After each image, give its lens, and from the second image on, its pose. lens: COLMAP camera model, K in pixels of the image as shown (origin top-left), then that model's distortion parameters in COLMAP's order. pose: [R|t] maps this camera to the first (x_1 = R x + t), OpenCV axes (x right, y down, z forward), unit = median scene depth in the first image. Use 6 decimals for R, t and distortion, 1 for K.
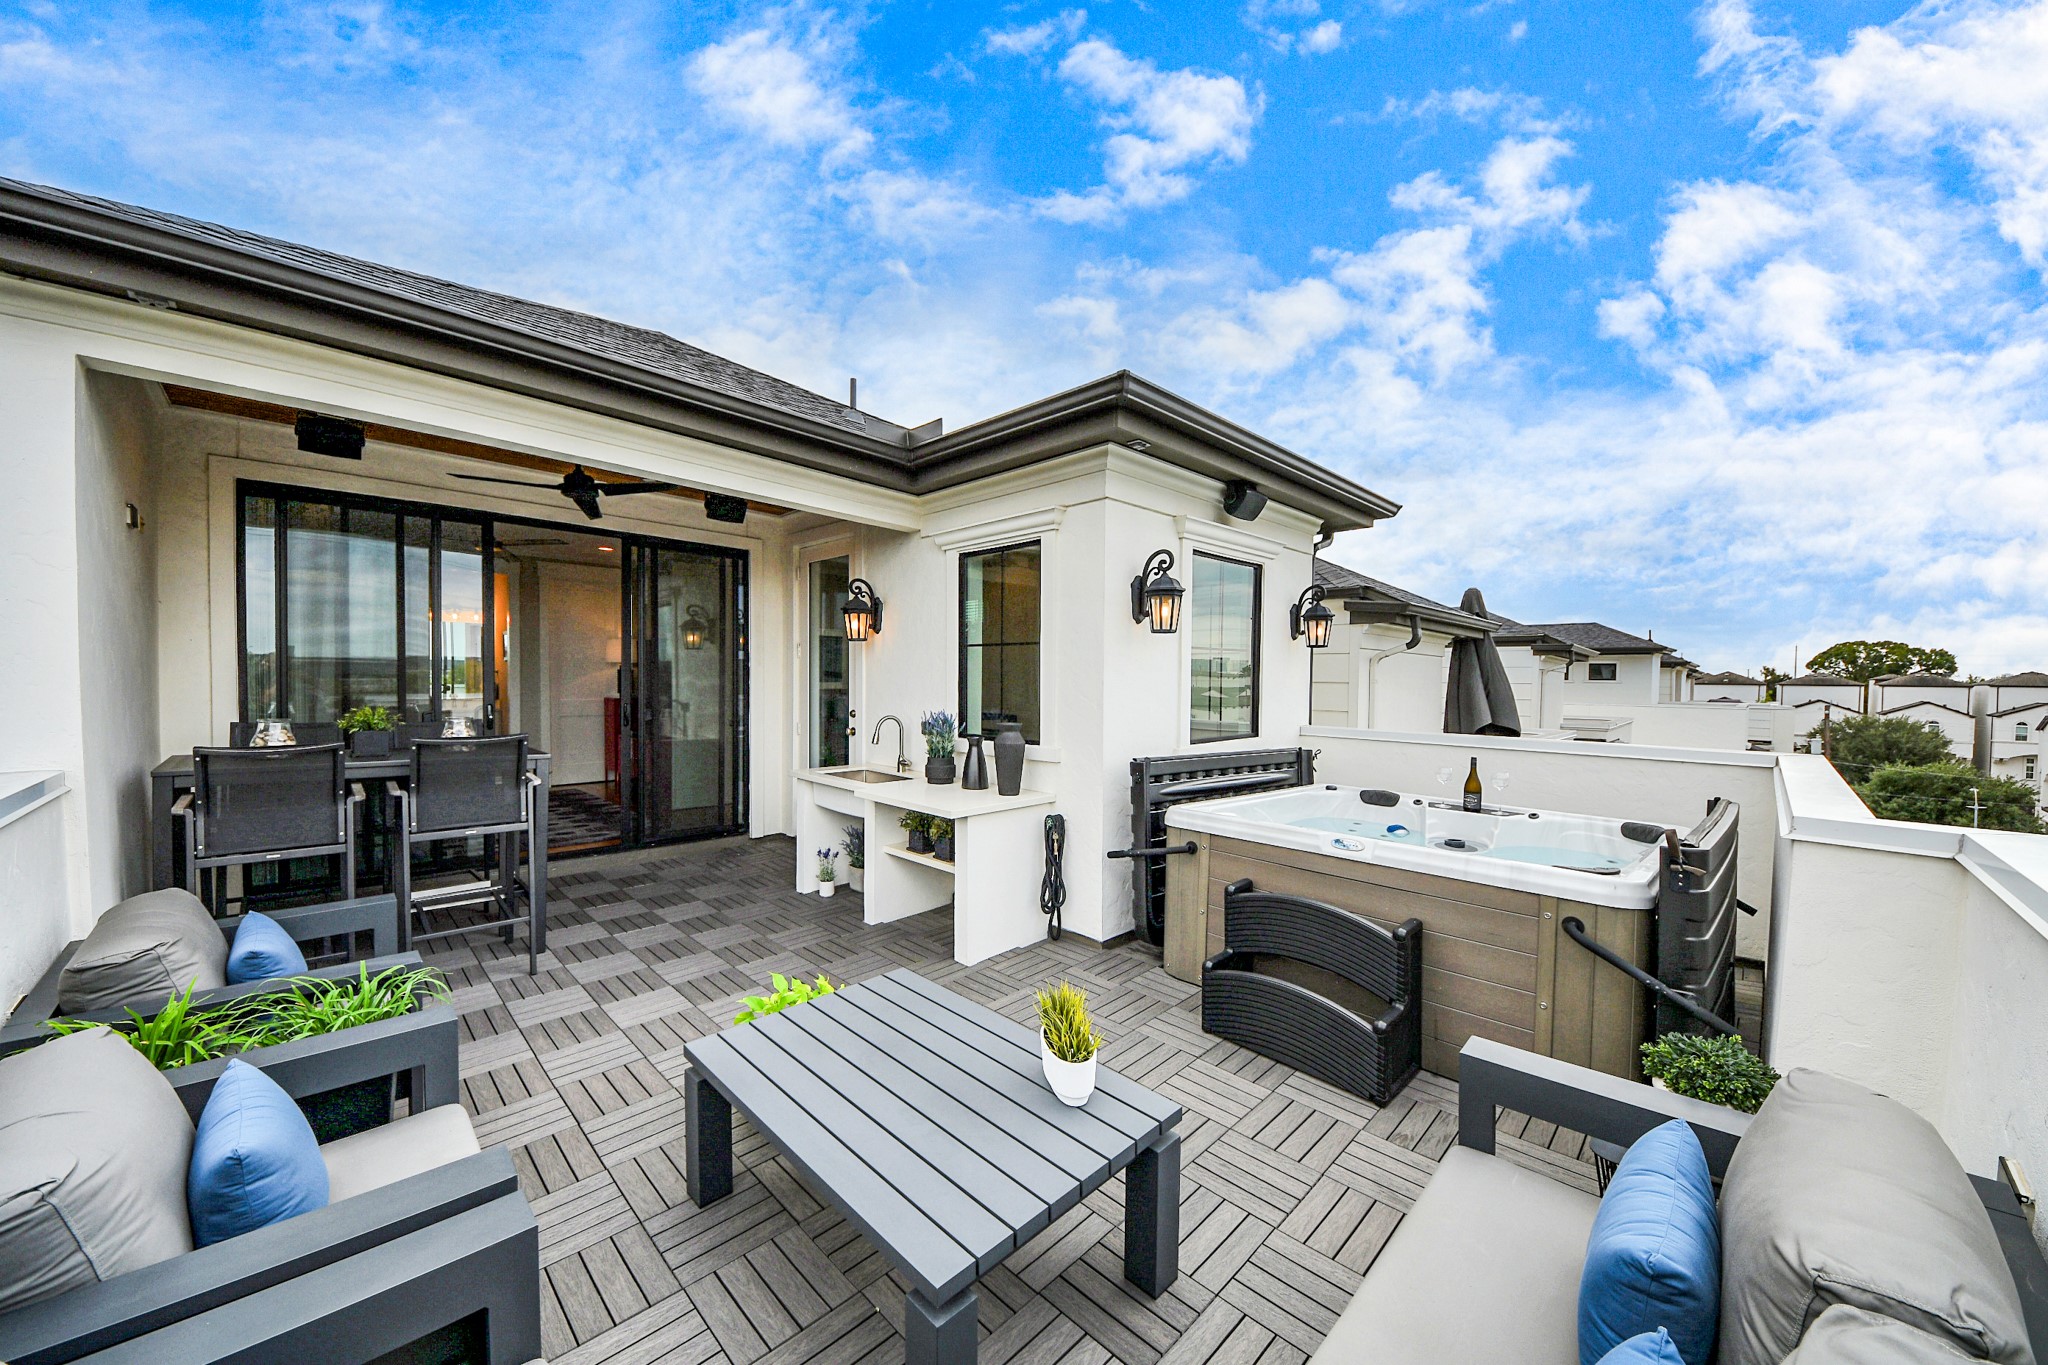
lens RADIAL K [[766.5, 0, 1023.3], [0, 766.5, 701.8], [0, 0, 1]] dist [0.000376, 0.000082]
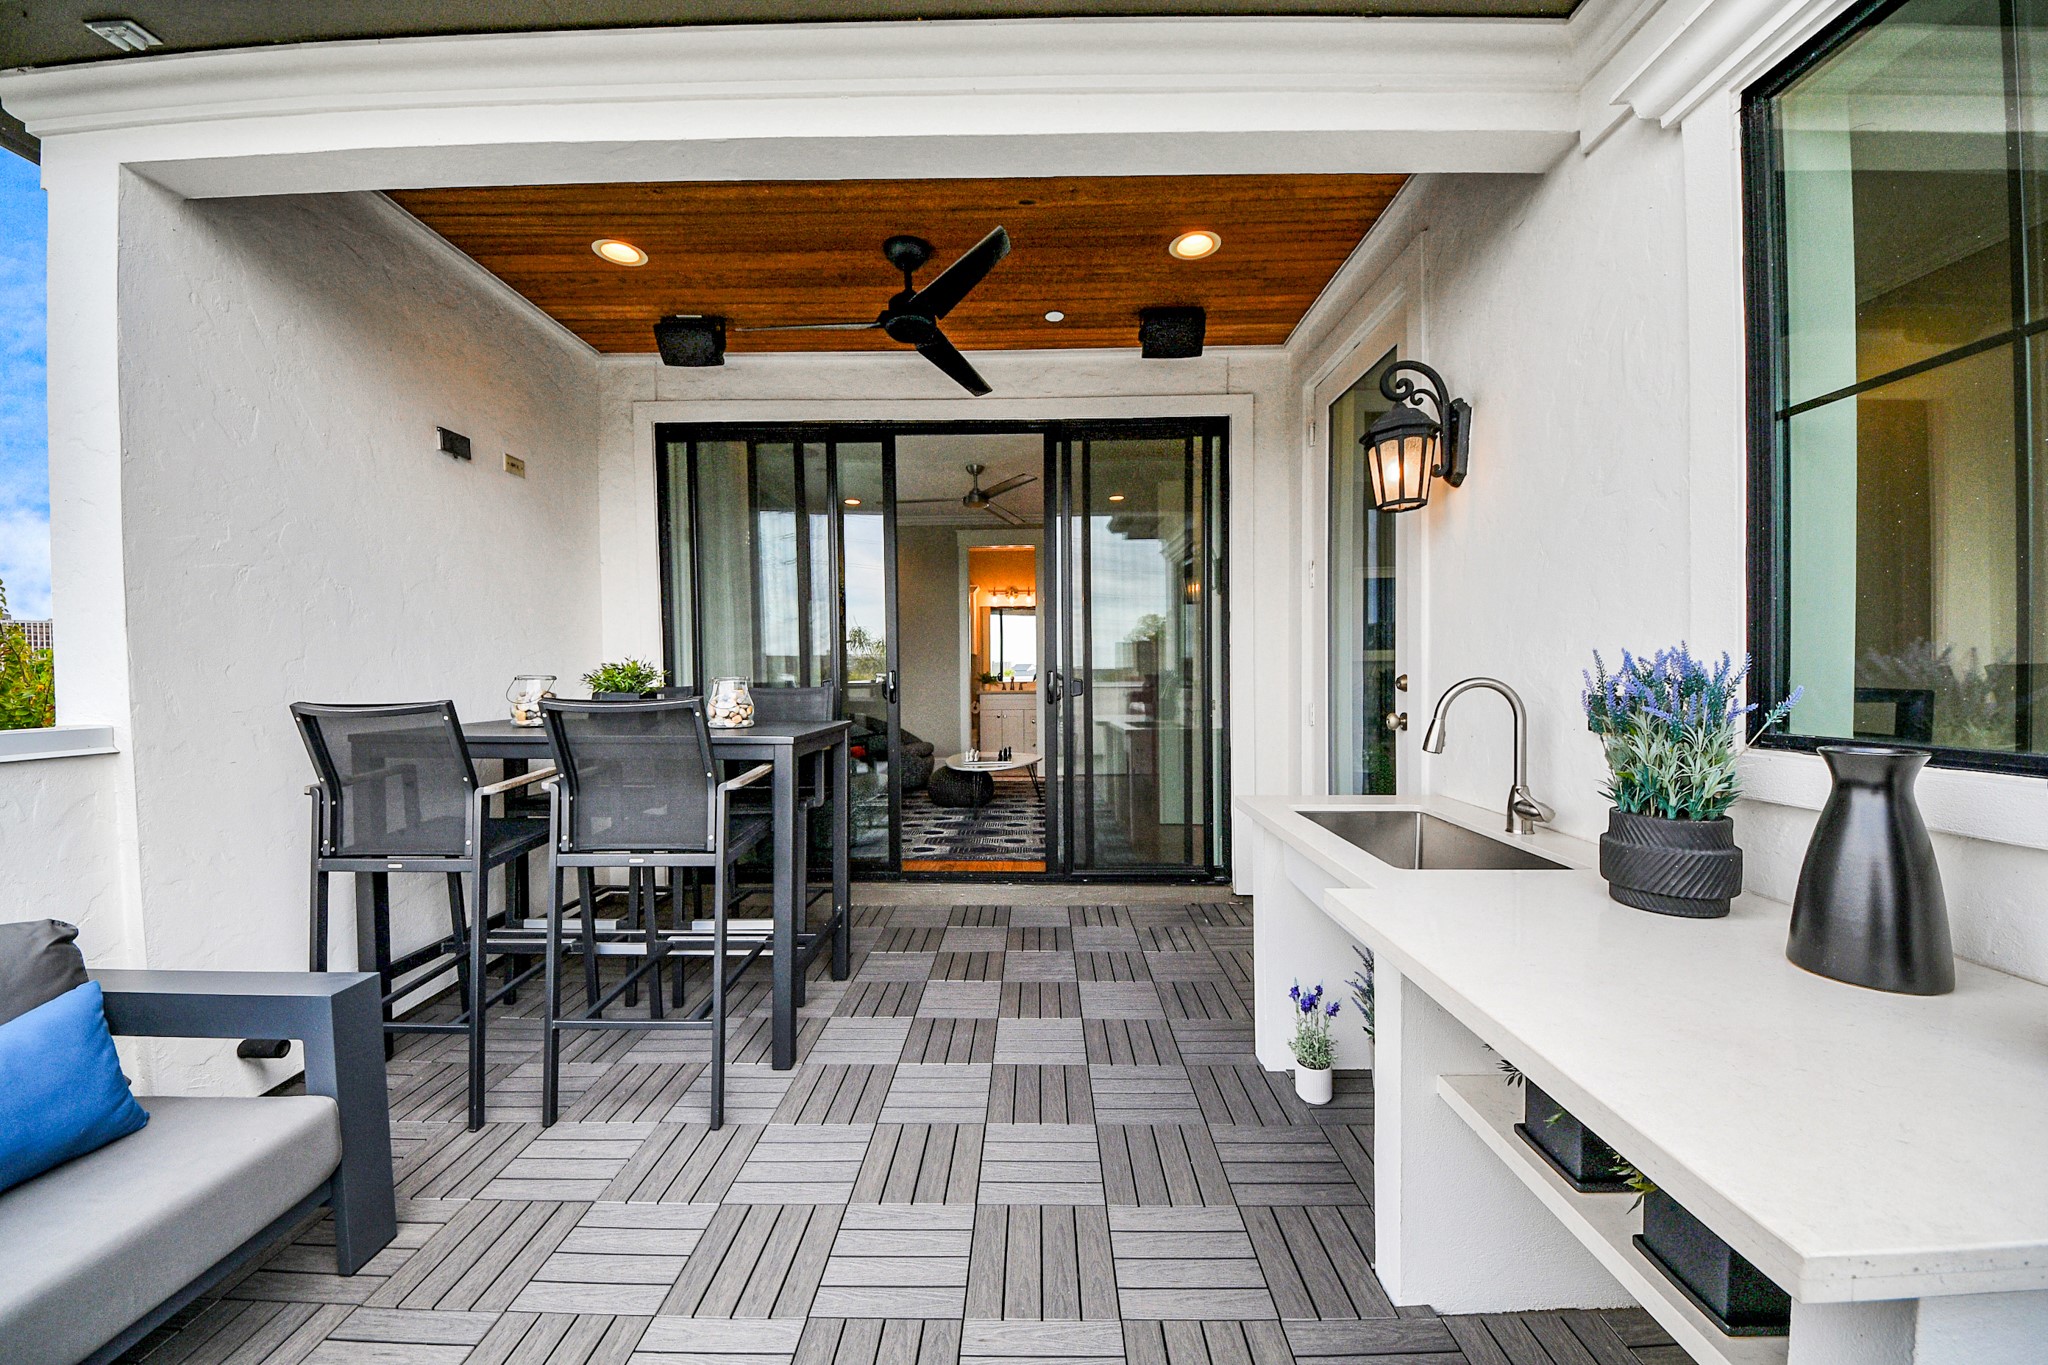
lens RADIAL K [[710.9, 0, 1026.3], [0, 710.9, 686.7], [0, 0, 1]] dist [0.000150, -0.003911]
pose [[0.685595, -0.004744, -0.727968, -0.075210], [-0.005956, 0.999909, -0.012126, 0.028160], [0.727959, 0.012649, 0.685504, 0.608191]]
